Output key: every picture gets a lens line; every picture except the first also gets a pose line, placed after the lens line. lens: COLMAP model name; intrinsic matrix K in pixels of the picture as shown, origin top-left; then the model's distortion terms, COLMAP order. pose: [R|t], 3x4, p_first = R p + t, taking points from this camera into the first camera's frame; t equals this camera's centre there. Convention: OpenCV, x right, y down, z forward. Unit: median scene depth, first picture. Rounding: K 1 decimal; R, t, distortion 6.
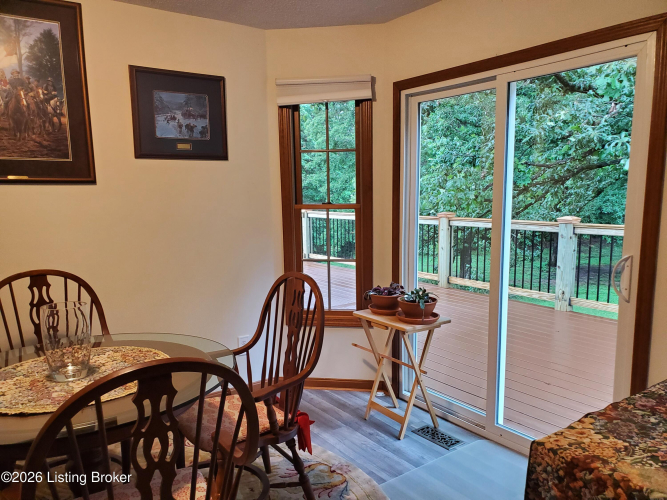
lens RADIAL K [[507.3, 0, 342.7], [0, 507.3, 263.6], [0, 0, 1]] dist [0.007042, 0.005079]
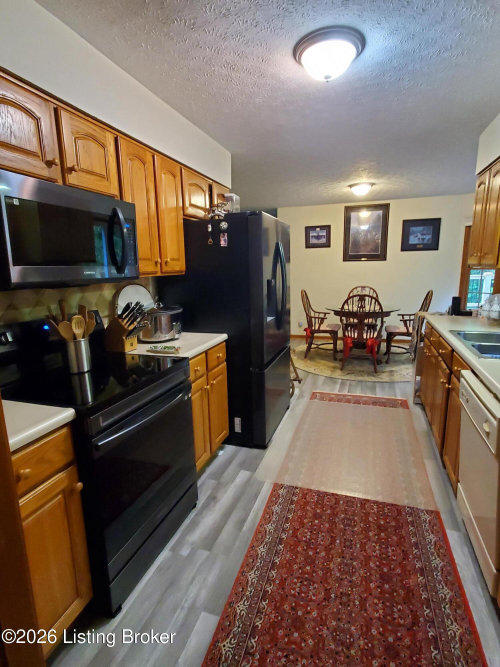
lens RADIAL K [[350.0, 0, 253.0], [0, 350.0, 339.5], [0, 0, 1]] dist [0.001180, 0.002730]
pose [[0.568248, 0.174718, -0.804095, 0.822242], [-0.110392, 0.984551, 0.135915, 0.111938], [0.815419, 0.011532, 0.578756, -0.859952]]
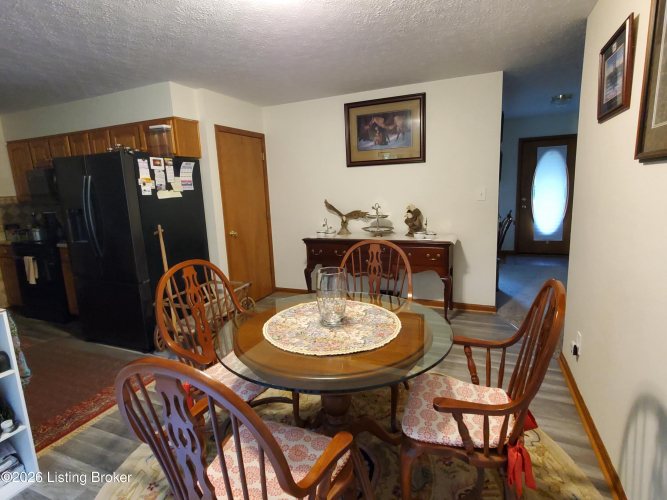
lens RADIAL K [[350.0, 0, 337.2], [0, 350.0, 247.3], [0, 0, 1]] dist [0.001180, 0.002730]
pose [[-0.863289, 0.132913, -0.486894, -0.061936], [-0.021874, 0.953942, 0.299193, -0.151130], [0.504235, 0.268941, -0.820620, 1.032402]]
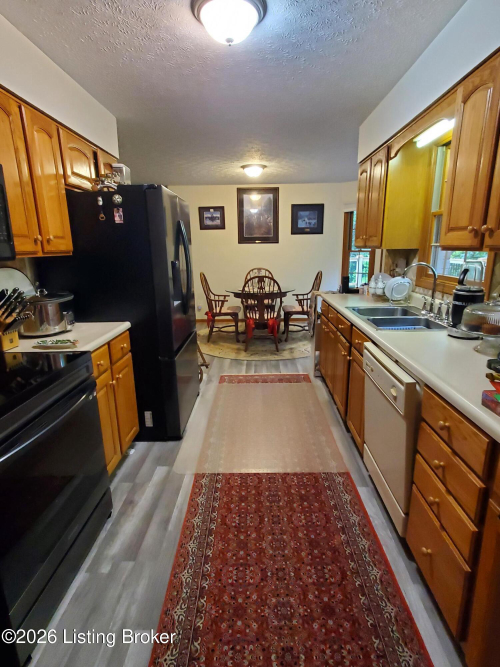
lens RADIAL K [[350.0, 0, 253.0], [0, 350.0, 339.5], [0, 0, 1]] dist [0.001180, 0.002730]
pose [[0.789149, 0.161671, -0.592543, 0.773495], [-0.088804, 0.984632, 0.150381, 0.120221], [0.607748, -0.066053, 0.791378, -0.866097]]
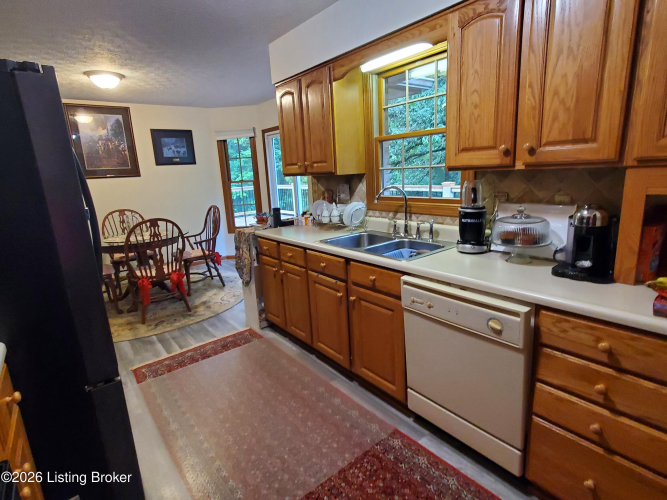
lens RADIAL K [[350.0, 0, 337.2], [0, 350.0, 247.3], [0, 0, 1]] dist [0.001180, 0.002730]
pose [[0.998684, -0.043550, 0.027098, 0.423761], [0.041562, 0.996676, 0.070073, 0.111243], [-0.030059, -0.068854, 0.997174, -0.784766]]
